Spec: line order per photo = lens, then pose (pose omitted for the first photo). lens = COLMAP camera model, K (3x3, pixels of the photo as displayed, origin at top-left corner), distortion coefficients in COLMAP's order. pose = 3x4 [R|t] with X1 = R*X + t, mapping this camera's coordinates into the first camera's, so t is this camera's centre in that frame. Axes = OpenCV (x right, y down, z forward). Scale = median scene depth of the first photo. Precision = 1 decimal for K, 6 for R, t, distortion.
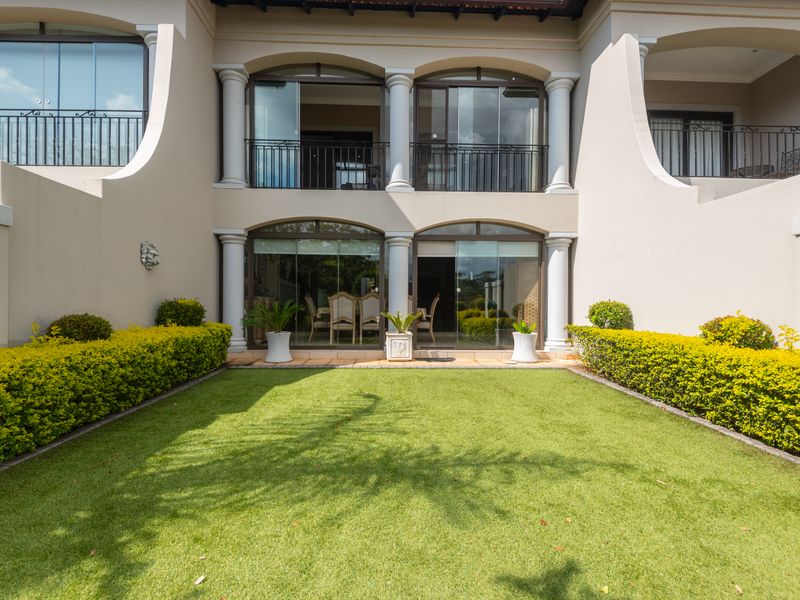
lens RADIAL K [[372.7, 0, 399.3], [0, 372.7, 300.2], [0, 0, 1]] dist [0.000055, -0.000001]
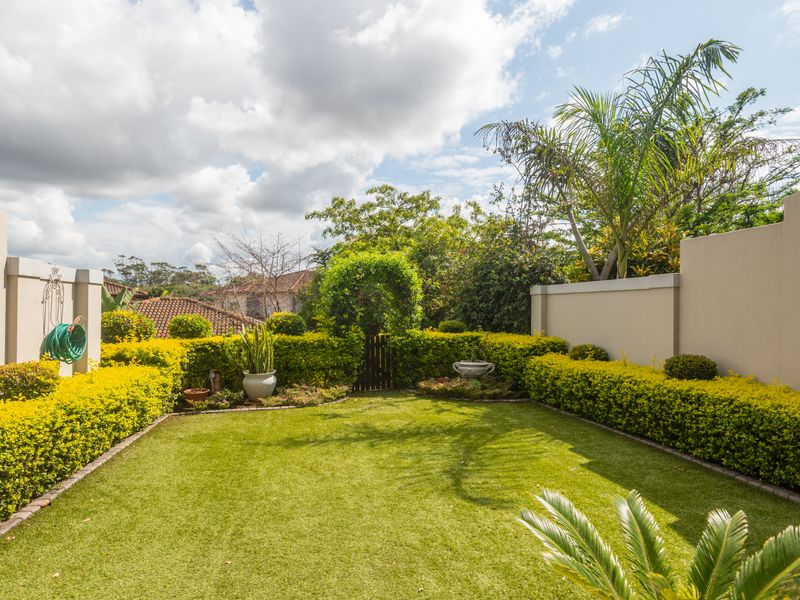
lens RADIAL K [[464.7, 0, 401.5], [0, 464.7, 303.8], [0, 0, 1]] dist [0.004673, -0.000879]
pose [[-0.982594, -0.015939, -0.185079, 0.326151], [-0.014737, 0.999860, -0.007871, -0.113606], [0.185179, -0.005007, -0.982692, 2.797777]]
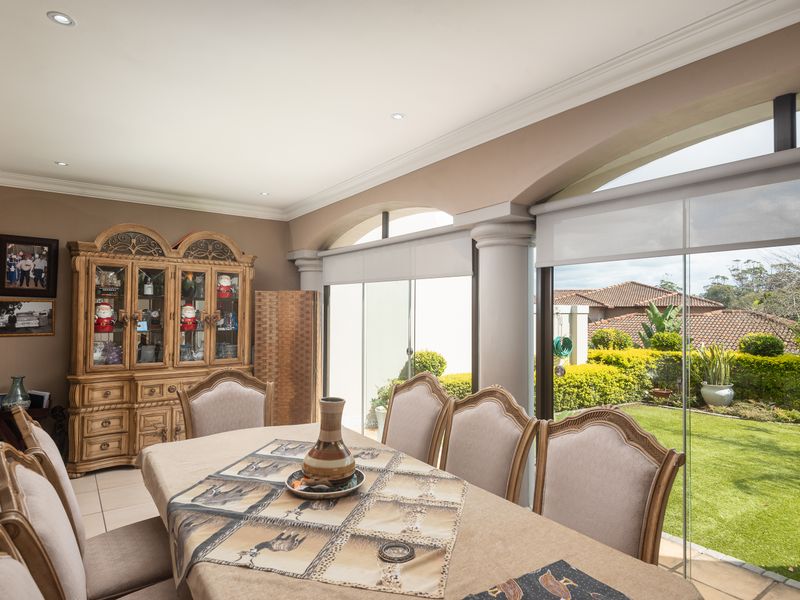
lens RADIAL K [[464.7, 0, 400.5], [0, 464.7, 299.8], [0, 0, 1]] dist [0.004673, -0.000879]
pose [[-0.556129, 0.003338, 0.831089, -0.830473], [-0.013507, 0.999824, -0.013055, -0.232930], [-0.830986, -0.018486, -0.555986, 3.577033]]
